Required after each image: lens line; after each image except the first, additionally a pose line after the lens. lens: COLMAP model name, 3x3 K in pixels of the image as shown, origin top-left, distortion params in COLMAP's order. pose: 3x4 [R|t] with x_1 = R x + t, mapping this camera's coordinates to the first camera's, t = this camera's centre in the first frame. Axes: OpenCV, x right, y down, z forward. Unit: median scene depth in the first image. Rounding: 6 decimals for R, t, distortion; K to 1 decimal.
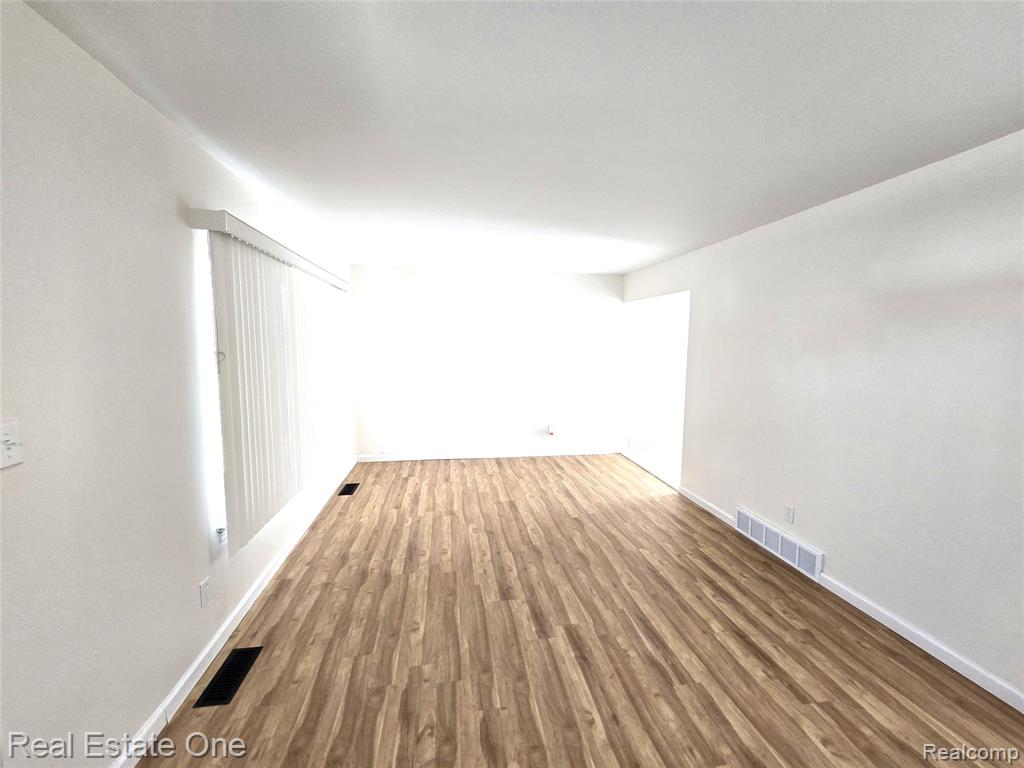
lens RADIAL K [[422.0, 0, 511.9], [0, 422.0, 389.6], [0, 0, 1]] dist [-0.006238, 0.002073]
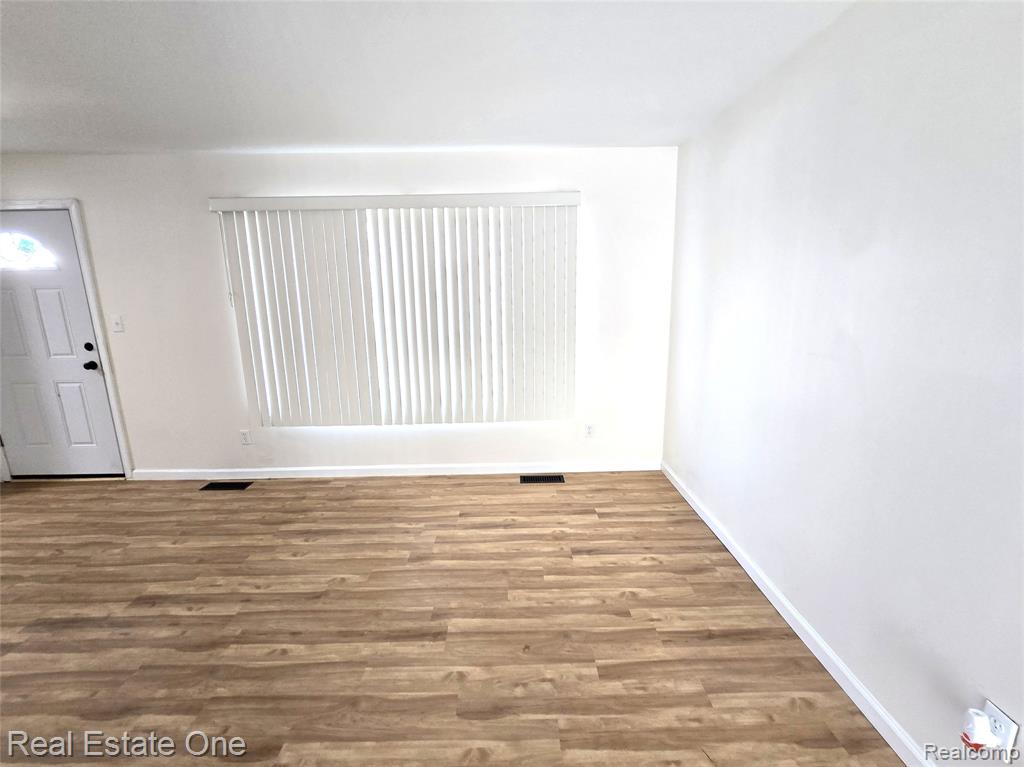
lens RADIAL K [[450.5, 0, 518.3], [0, 450.5, 382.0], [0, 0, 1]] dist [-0.007188, 0.001947]
pose [[-0.142744, 0.193273, -0.970706, 0.756234], [-0.097450, 0.973239, 0.208107, -0.199823], [0.984951, 0.124301, -0.120090, 2.088507]]
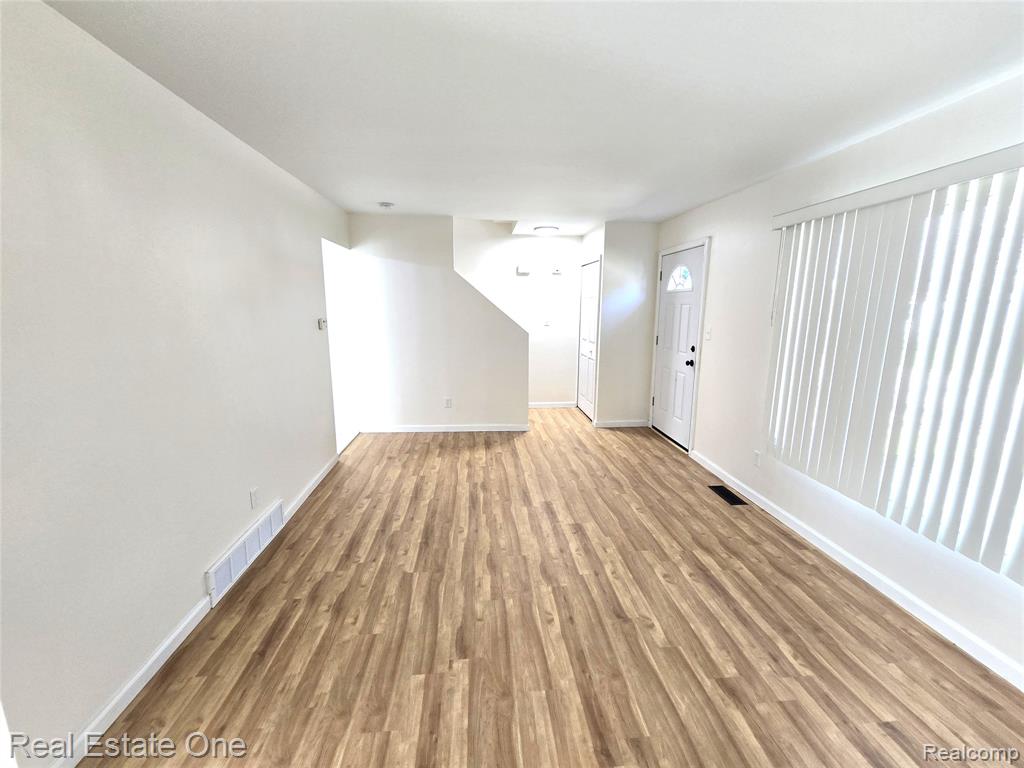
lens RADIAL K [[422.0, 0, 511.1], [0, 422.0, 384.8], [0, 0, 1]] dist [-0.006238, 0.002073]
pose [[-0.997350, -0.029950, 0.066301, 0.120359], [-0.009027, 0.955236, 0.295706, -0.253063], [-0.072189, 0.294324, -0.952975, 2.355234]]
